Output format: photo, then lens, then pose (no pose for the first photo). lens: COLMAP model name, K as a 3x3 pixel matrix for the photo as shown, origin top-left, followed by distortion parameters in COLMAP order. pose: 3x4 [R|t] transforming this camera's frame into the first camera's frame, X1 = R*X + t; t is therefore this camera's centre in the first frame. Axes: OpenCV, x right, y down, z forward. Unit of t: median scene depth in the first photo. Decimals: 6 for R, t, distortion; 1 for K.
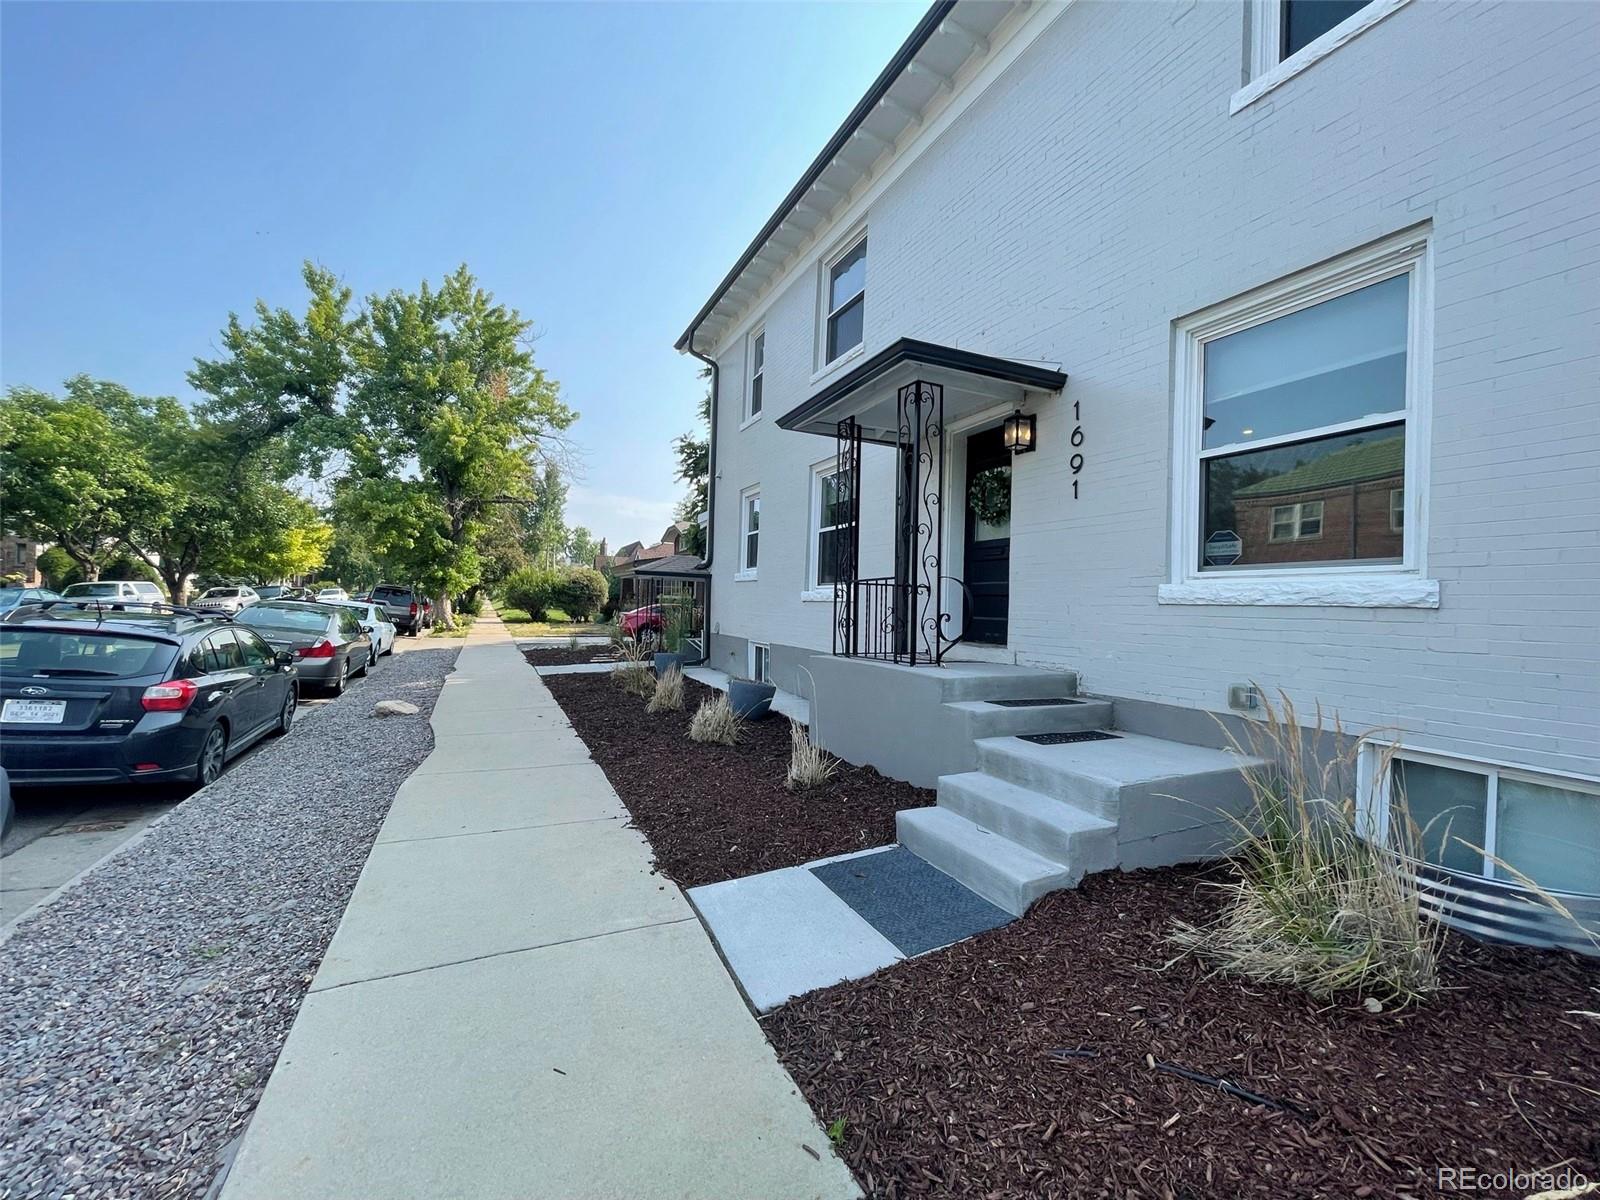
lens RADIAL K [[632.7, 0, 801.9], [0, 632.7, 607.4], [0, 0, 1]] dist [-0.010446, 0.000231]
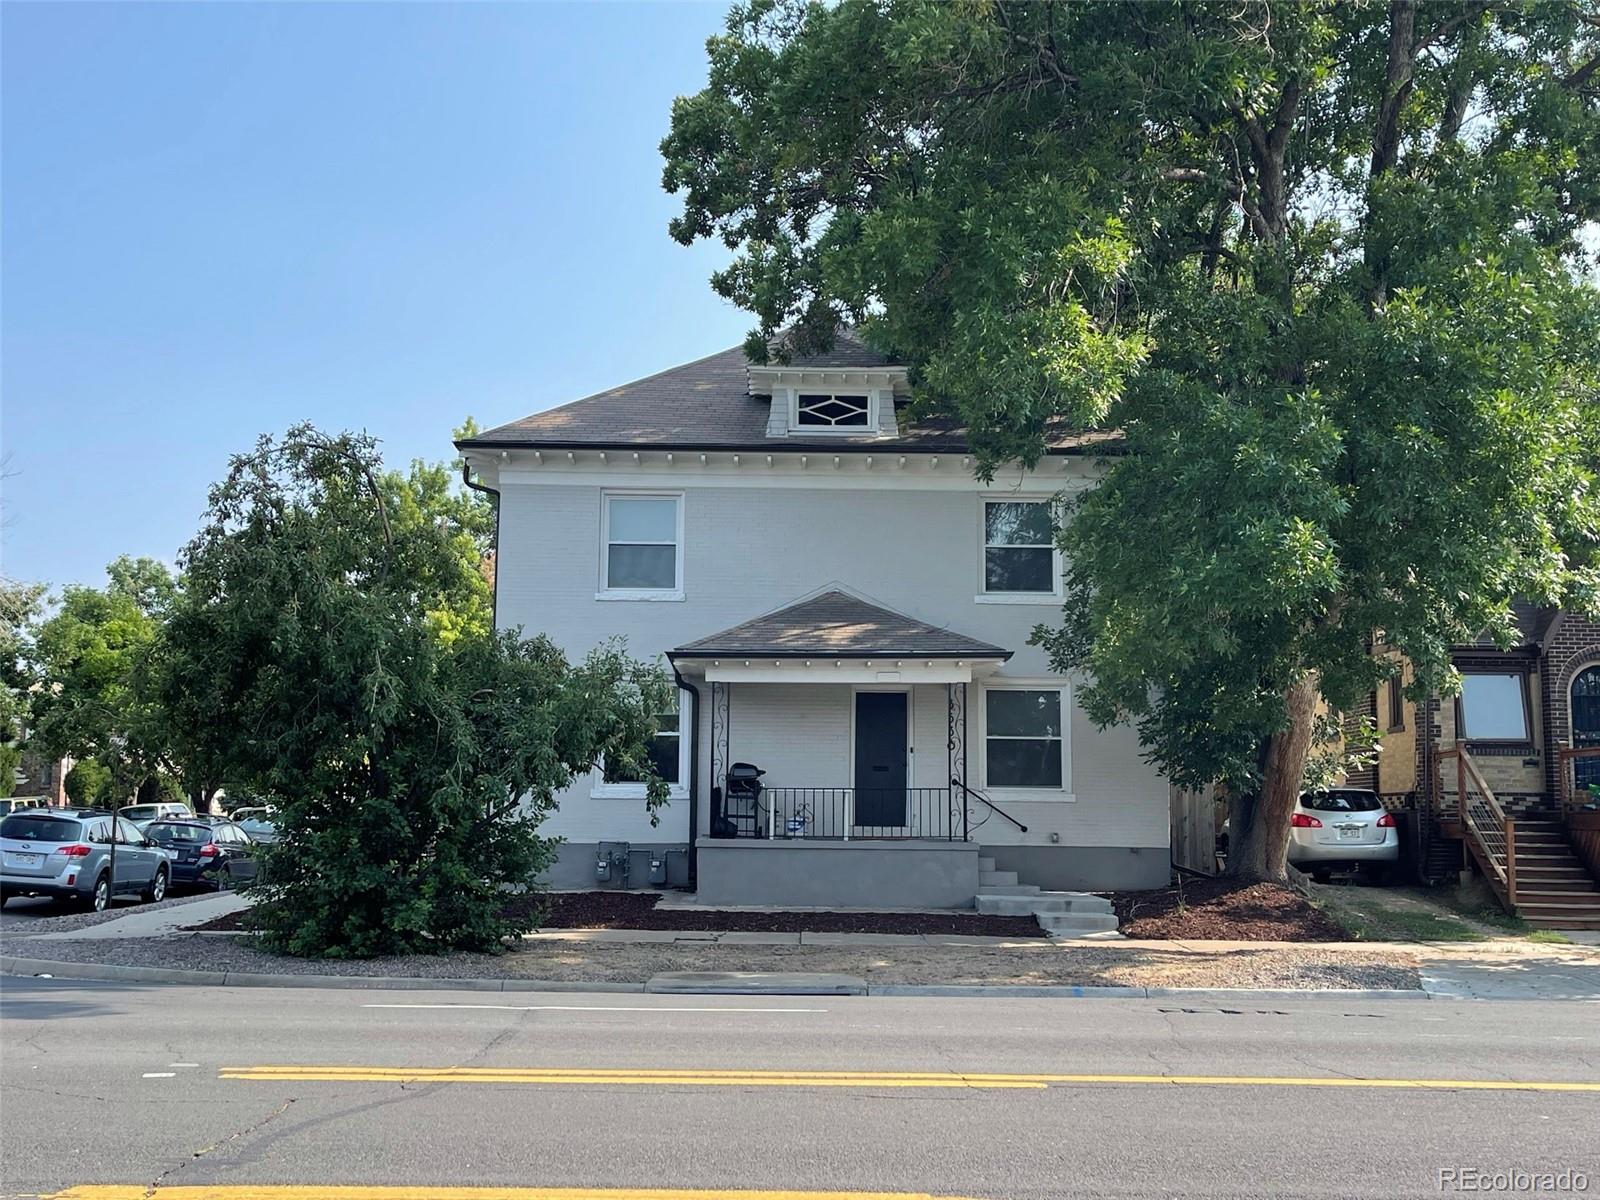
lens RADIAL K [[1764.7, 0, 800.0], [0, 1764.7, 600.0], [0, 0, 1]] dist [0.009738, 0.032250]
pose [[0.900182, -0.084777, -0.427183, 0.856609], [0.029793, 0.990560, -0.133802, 0.036560], [0.434494, 0.107719, 0.894210, -0.910523]]
